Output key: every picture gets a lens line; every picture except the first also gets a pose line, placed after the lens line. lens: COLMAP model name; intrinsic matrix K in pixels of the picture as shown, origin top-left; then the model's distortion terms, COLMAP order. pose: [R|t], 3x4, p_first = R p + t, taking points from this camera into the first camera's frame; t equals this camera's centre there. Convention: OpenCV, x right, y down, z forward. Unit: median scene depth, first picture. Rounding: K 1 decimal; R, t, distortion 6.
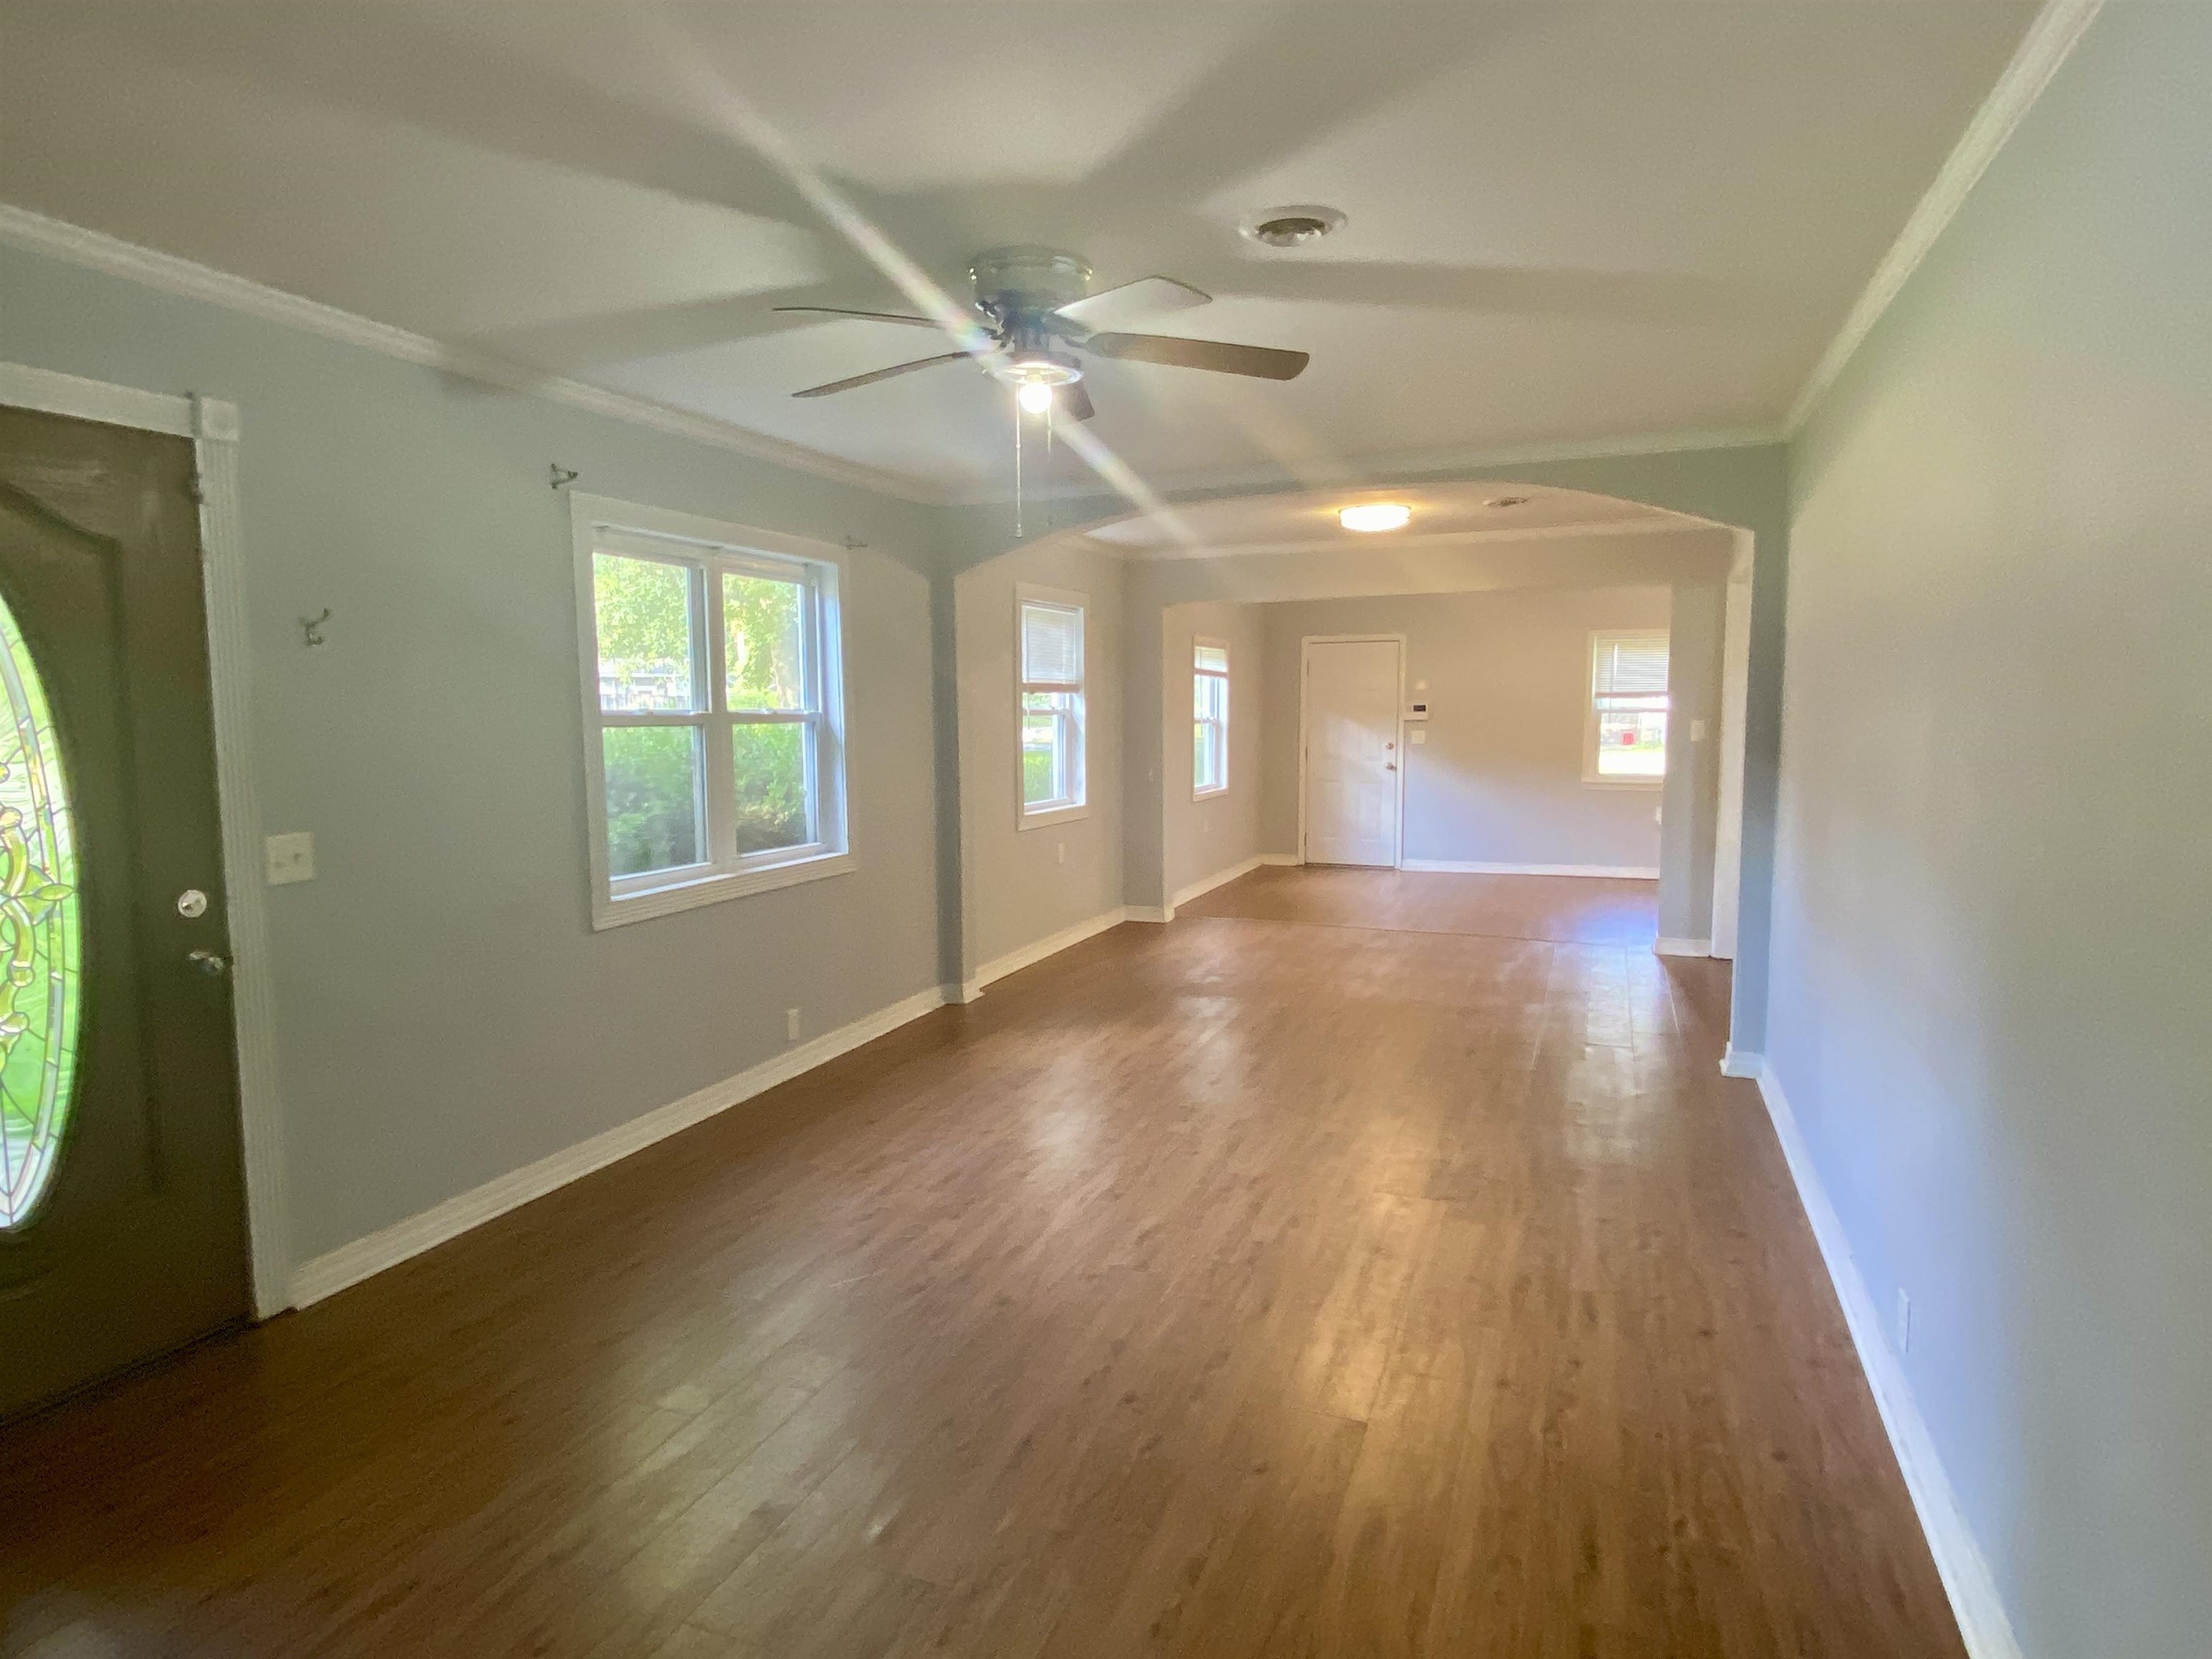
lens RADIAL K [[1245.9, 0, 1104.2], [0, 1245.9, 839.2], [0, 0, 1]] dist [0.006284, 0.000079]
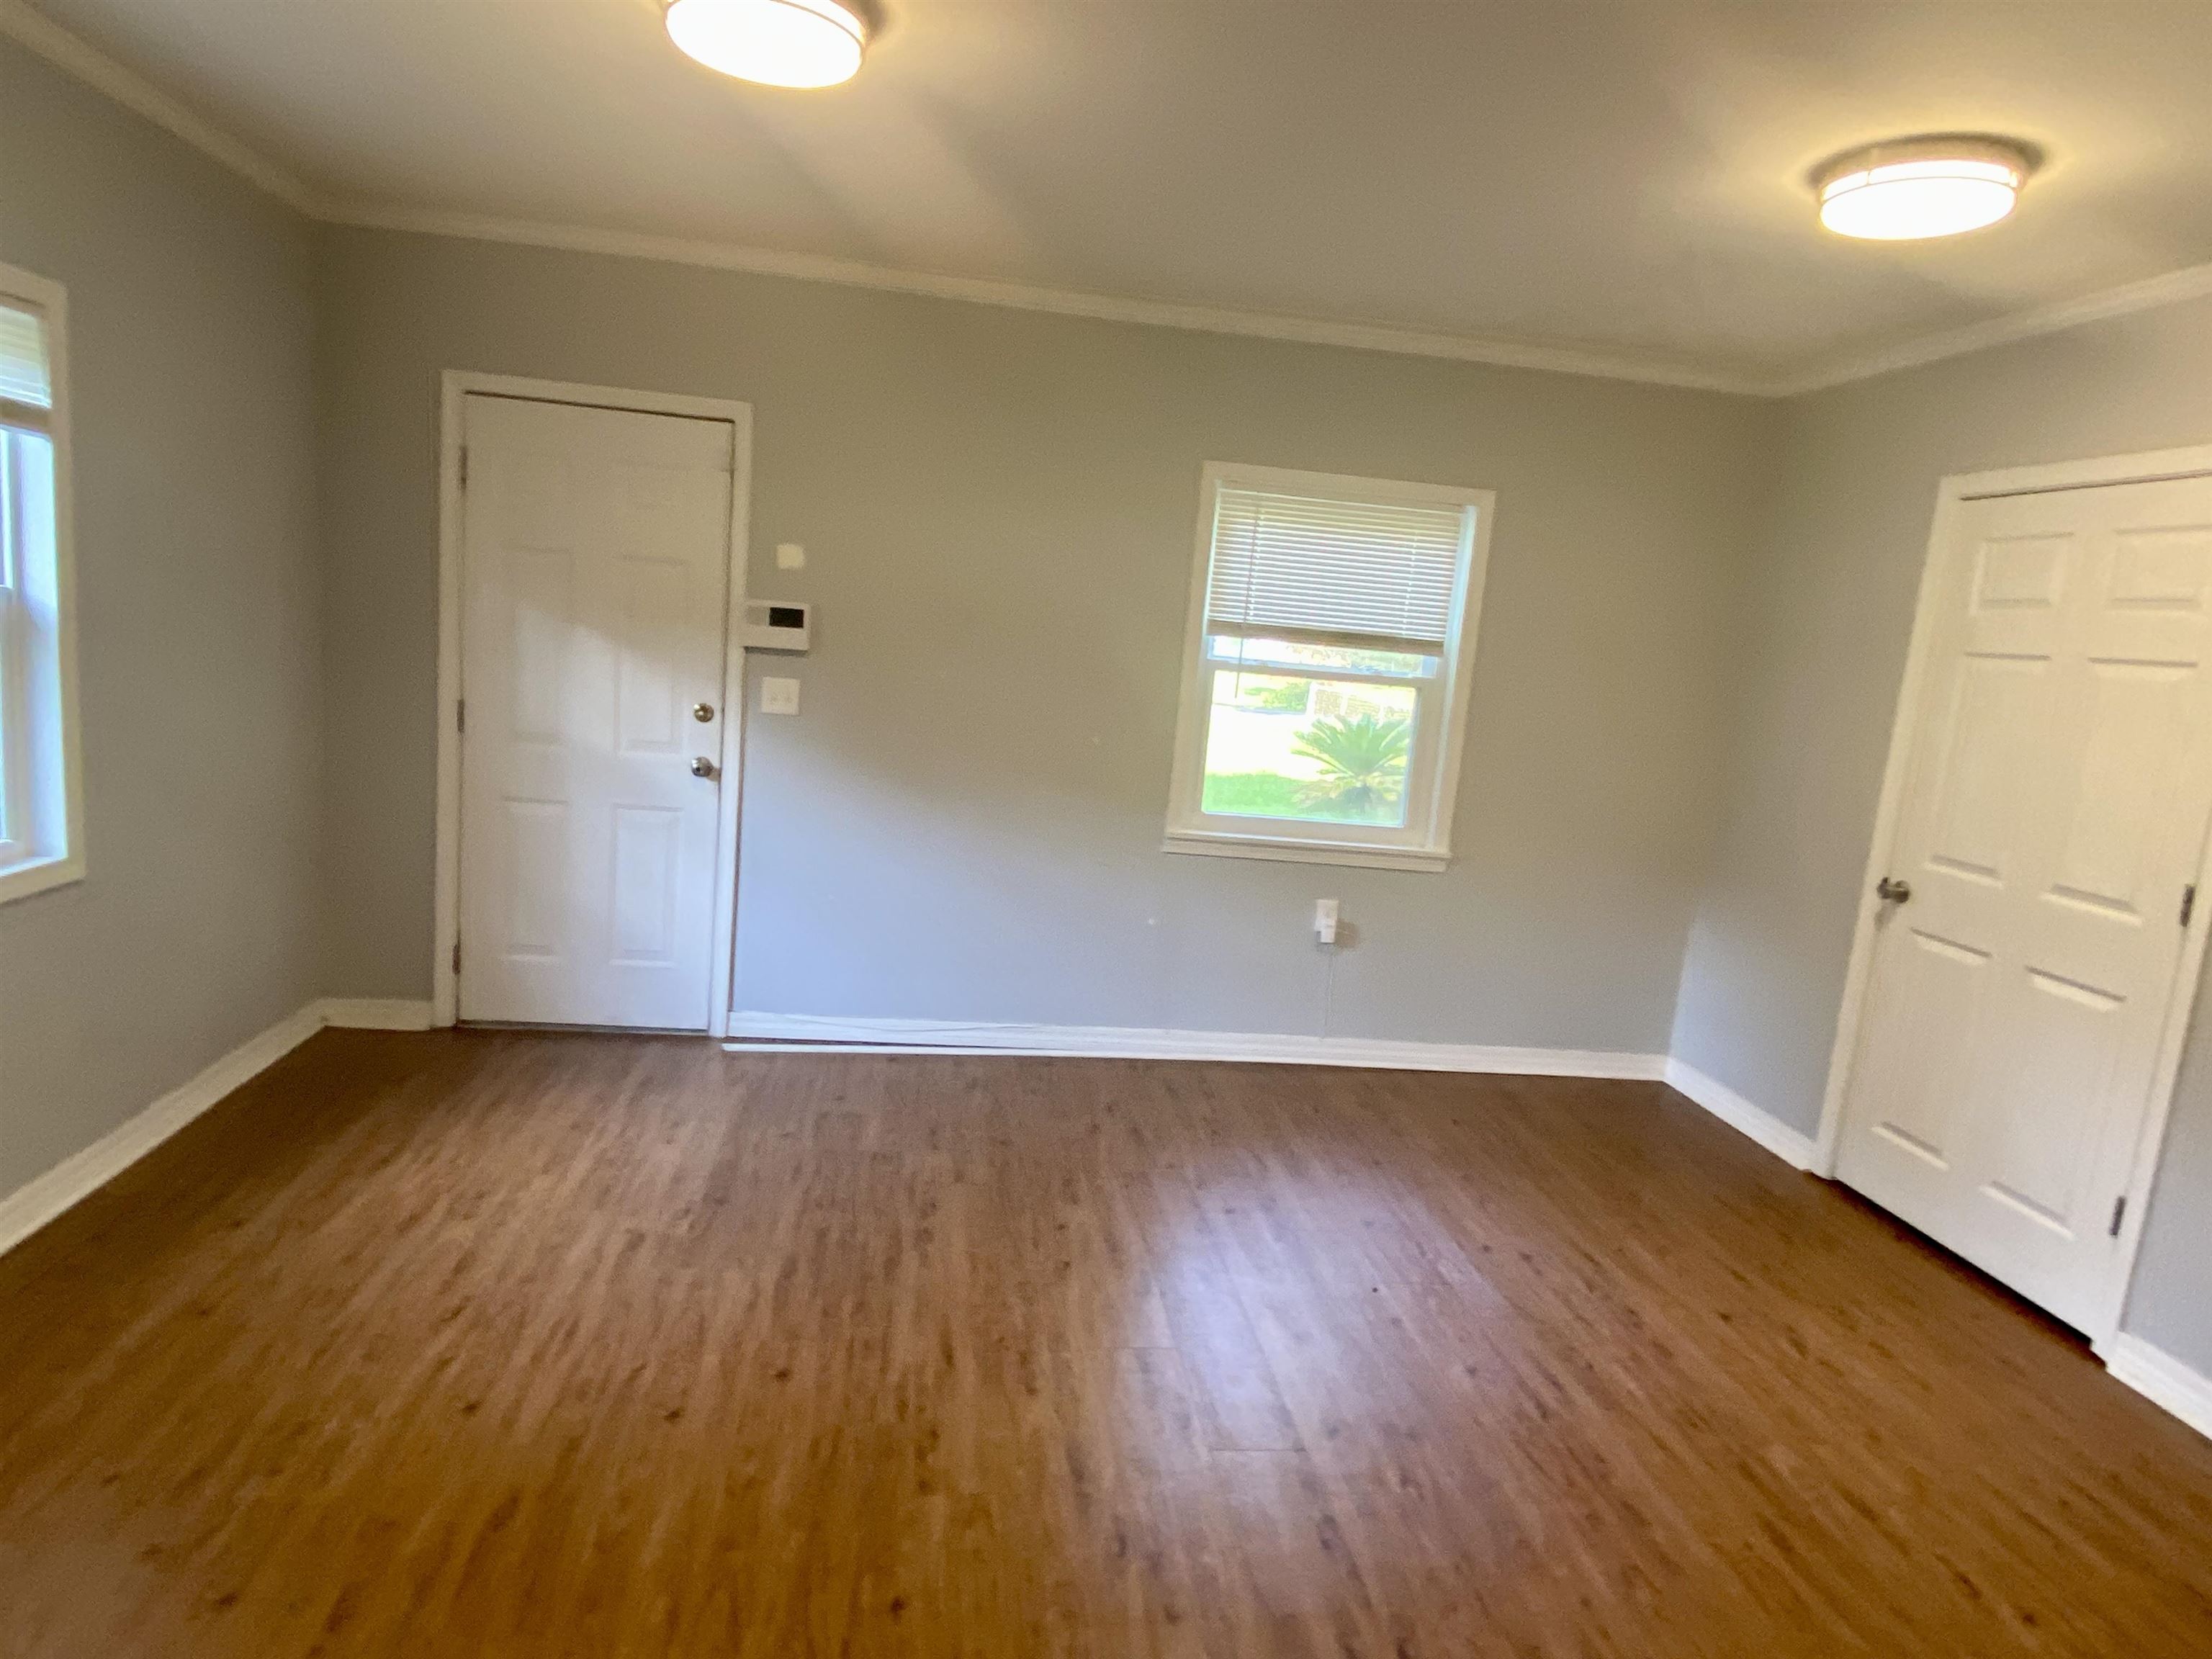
lens RADIAL K [[1245.9, 0, 1112.7], [0, 1245.9, 840.7], [0, 0, 1]] dist [0.006284, 0.000079]
pose [[0.862579, 0.001181, 0.505920, 0.147451], [-0.037336, 0.997419, 0.061328, -0.064405], [-0.504542, -0.071789, 0.860397, 0.619437]]
